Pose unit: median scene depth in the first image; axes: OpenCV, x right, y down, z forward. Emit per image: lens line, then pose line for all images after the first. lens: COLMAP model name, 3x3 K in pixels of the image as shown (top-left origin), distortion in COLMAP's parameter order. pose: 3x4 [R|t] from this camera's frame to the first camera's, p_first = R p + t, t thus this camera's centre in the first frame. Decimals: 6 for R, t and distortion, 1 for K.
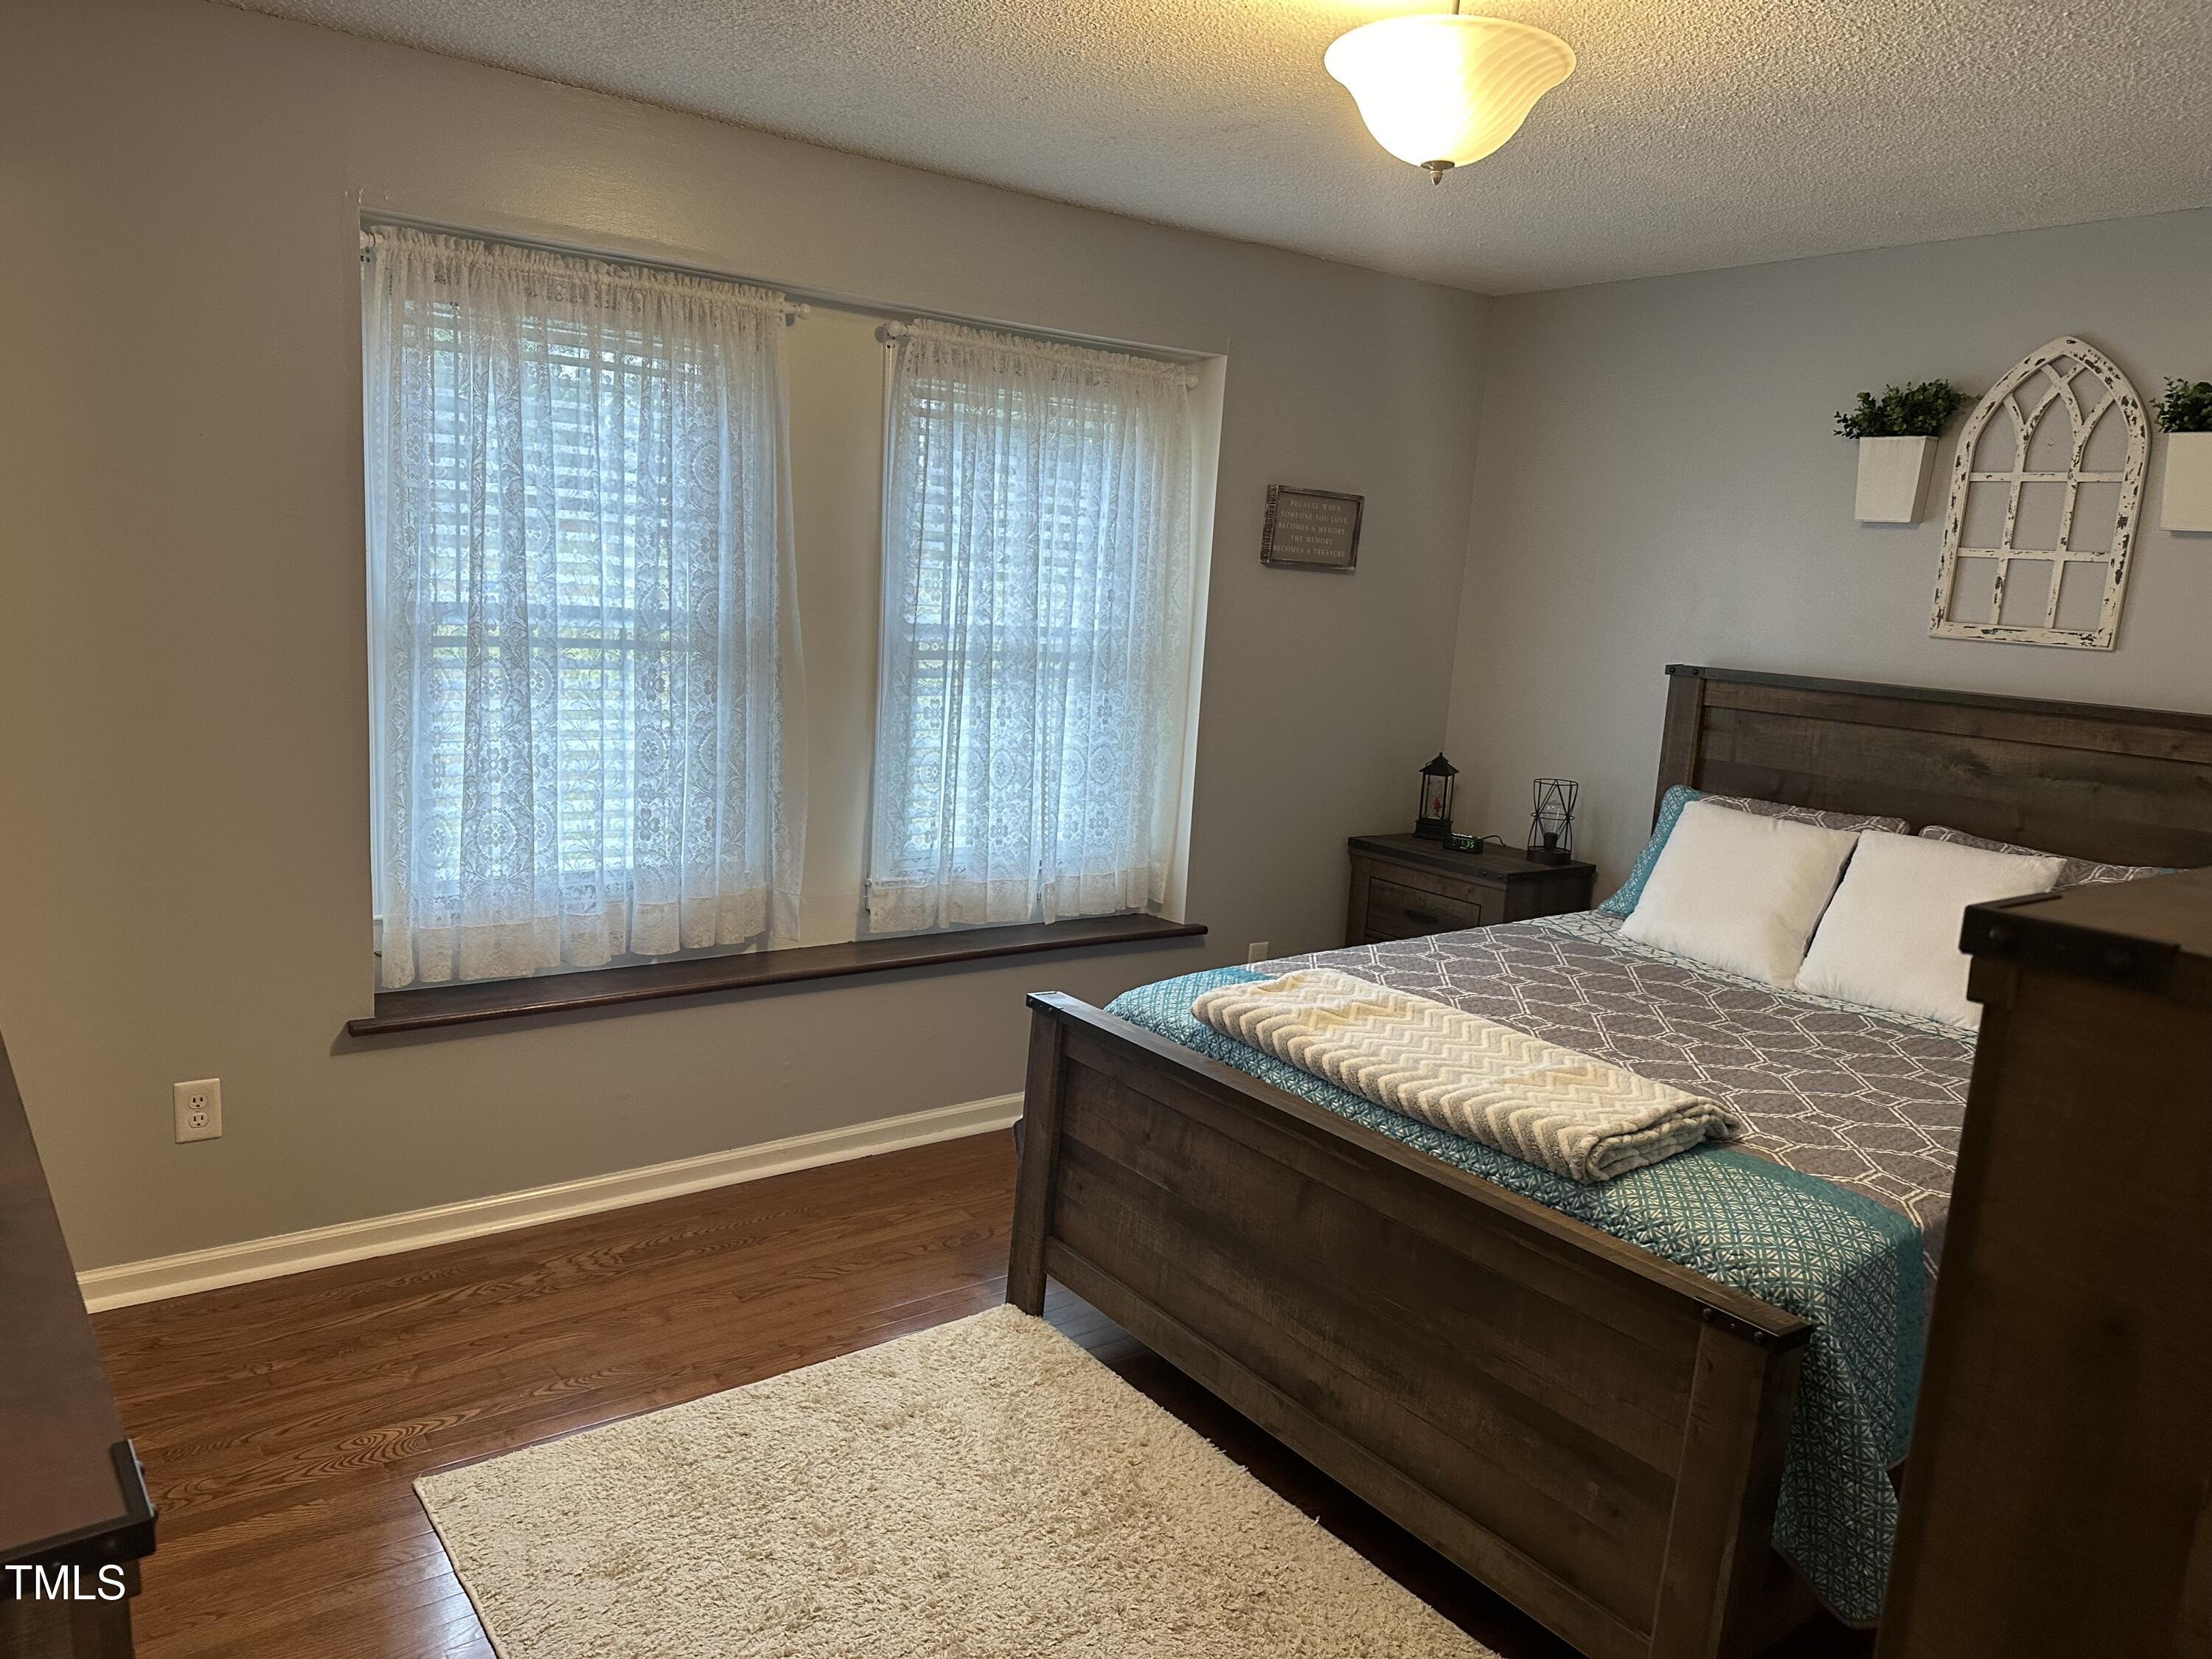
lens RADIAL K [[1522.5, 0, 1097.4], [0, 1522.5, 850.1], [0, 0, 1]] dist [0.126312, -0.169739]
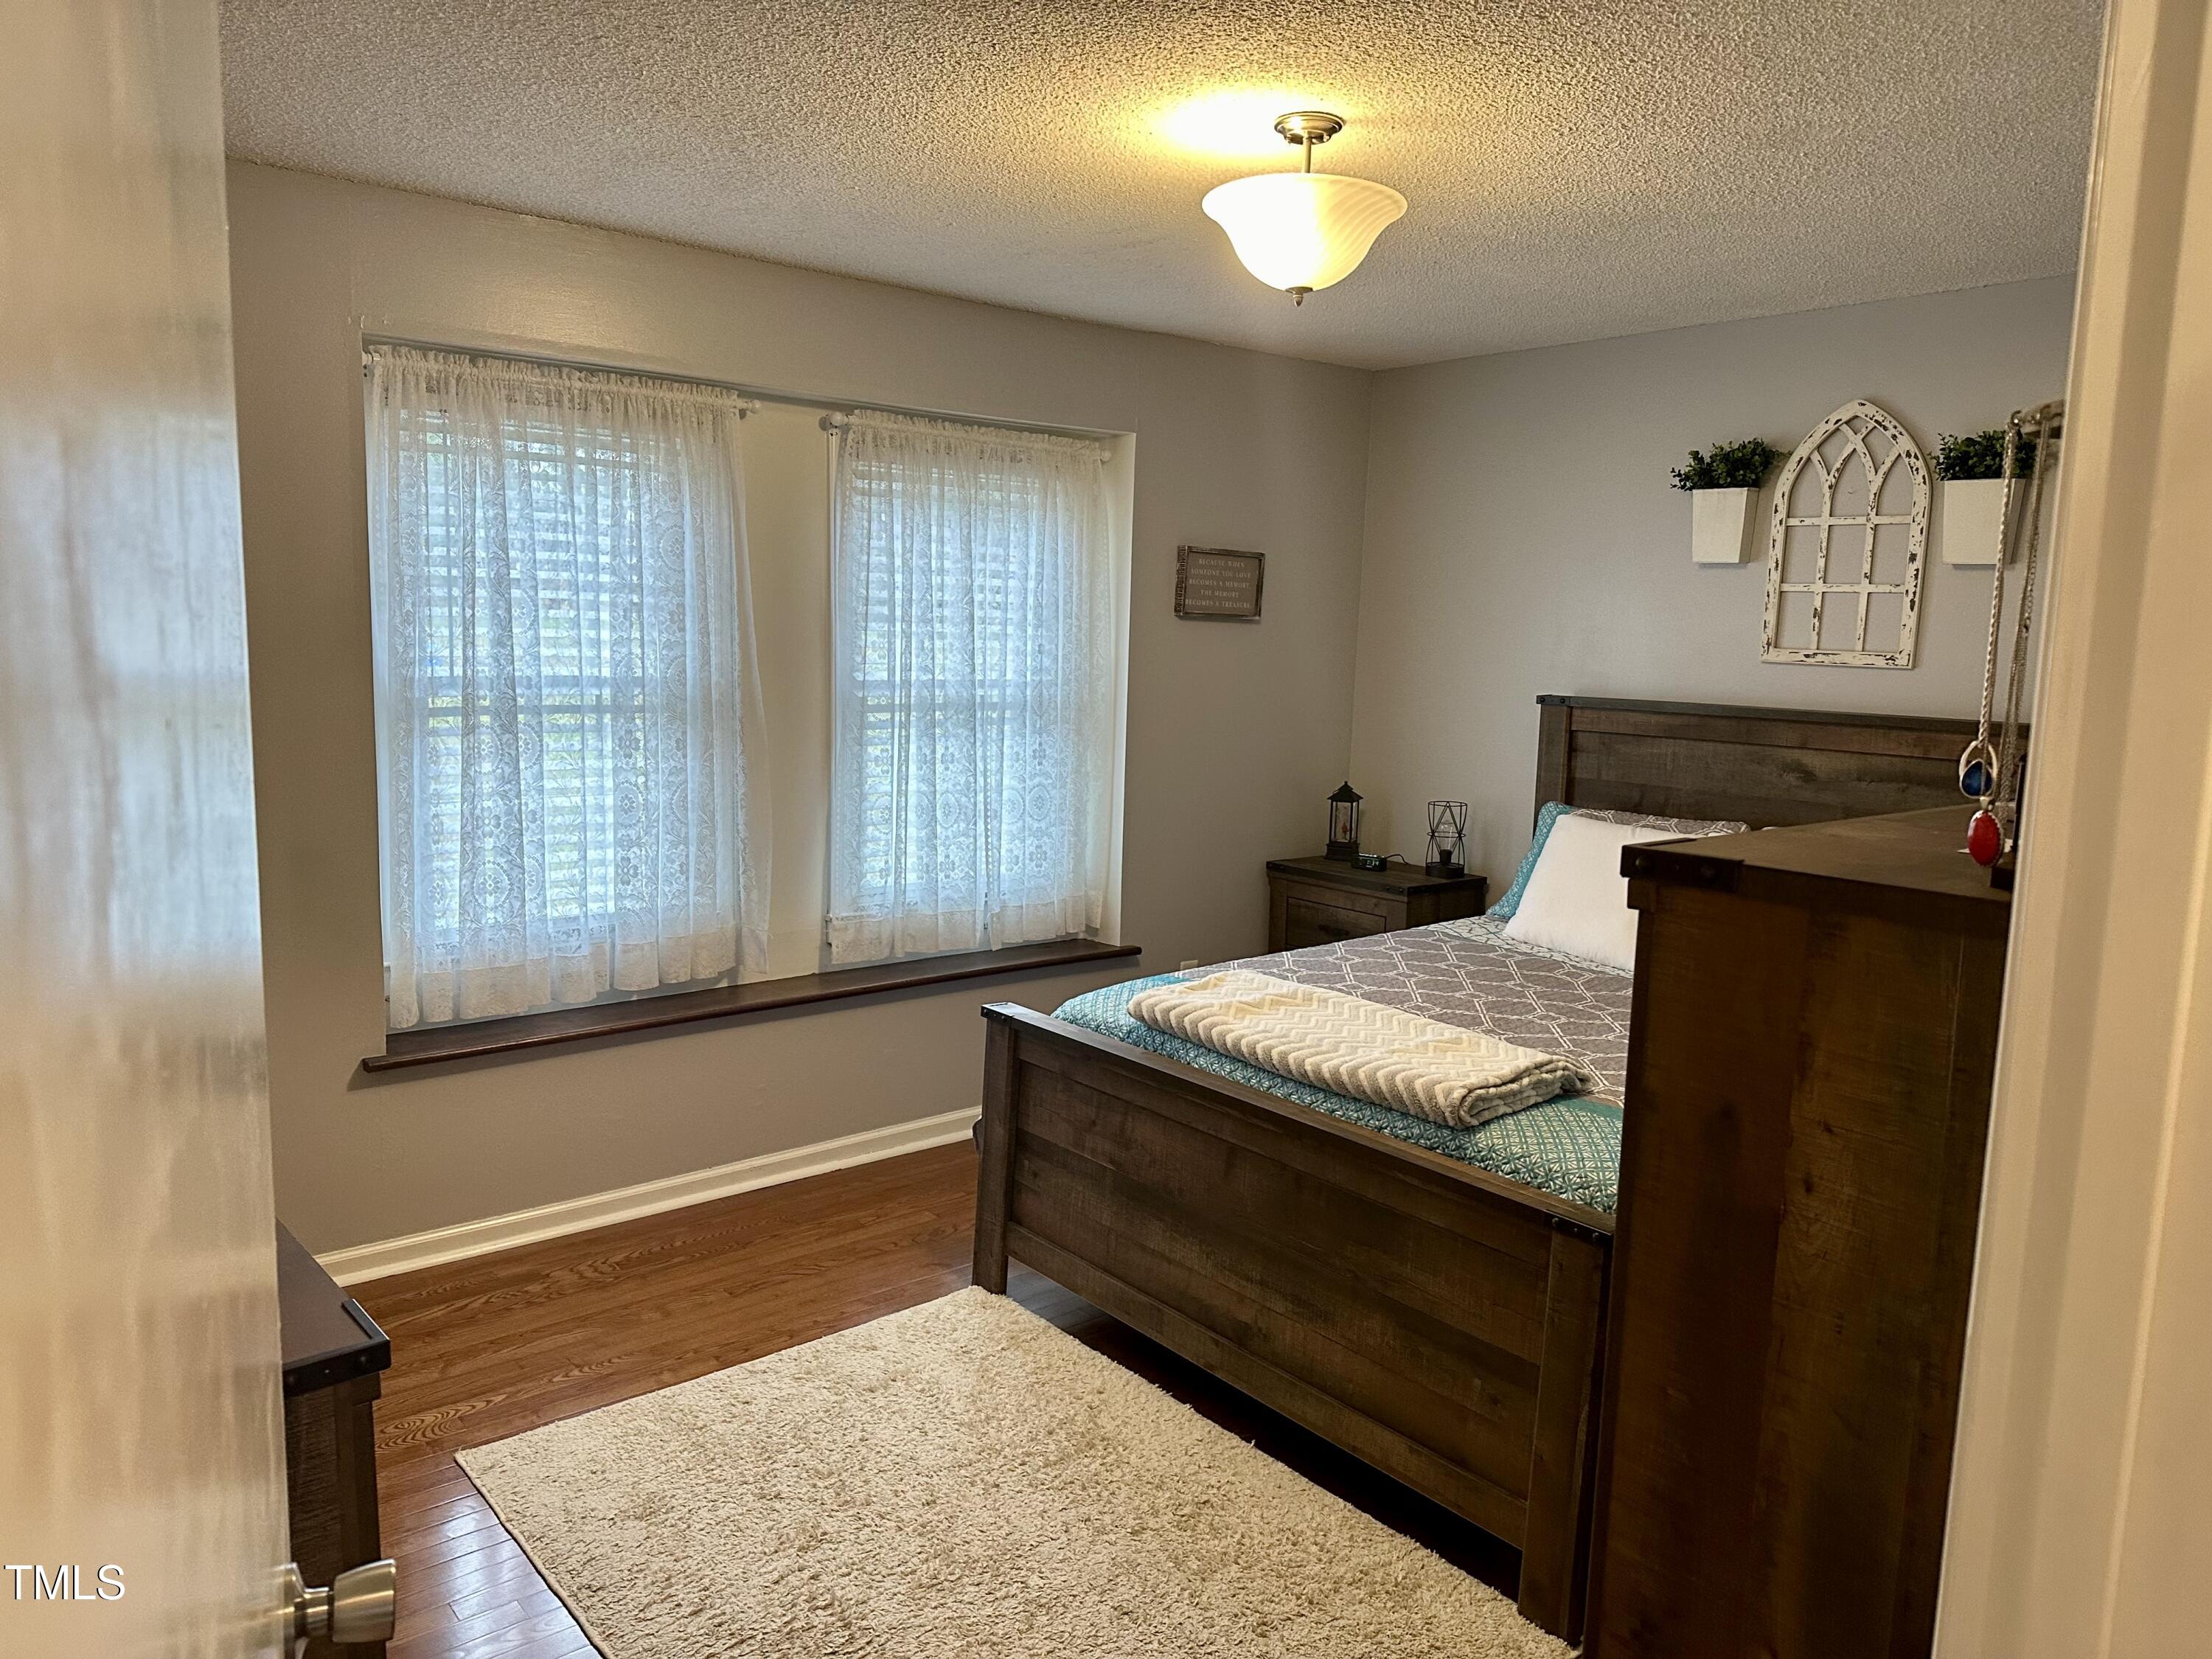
lens RADIAL K [[1522.5, 0, 1097.4], [0, 1522.5, 850.1], [0, 0, 1]] dist [0.126312, -0.169739]
pose [[0.998277, -0.039384, 0.043496, -0.004883], [0.040713, 0.998717, -0.030118, 0.016331], [-0.042254, 0.031837, 0.998600, -0.121985]]
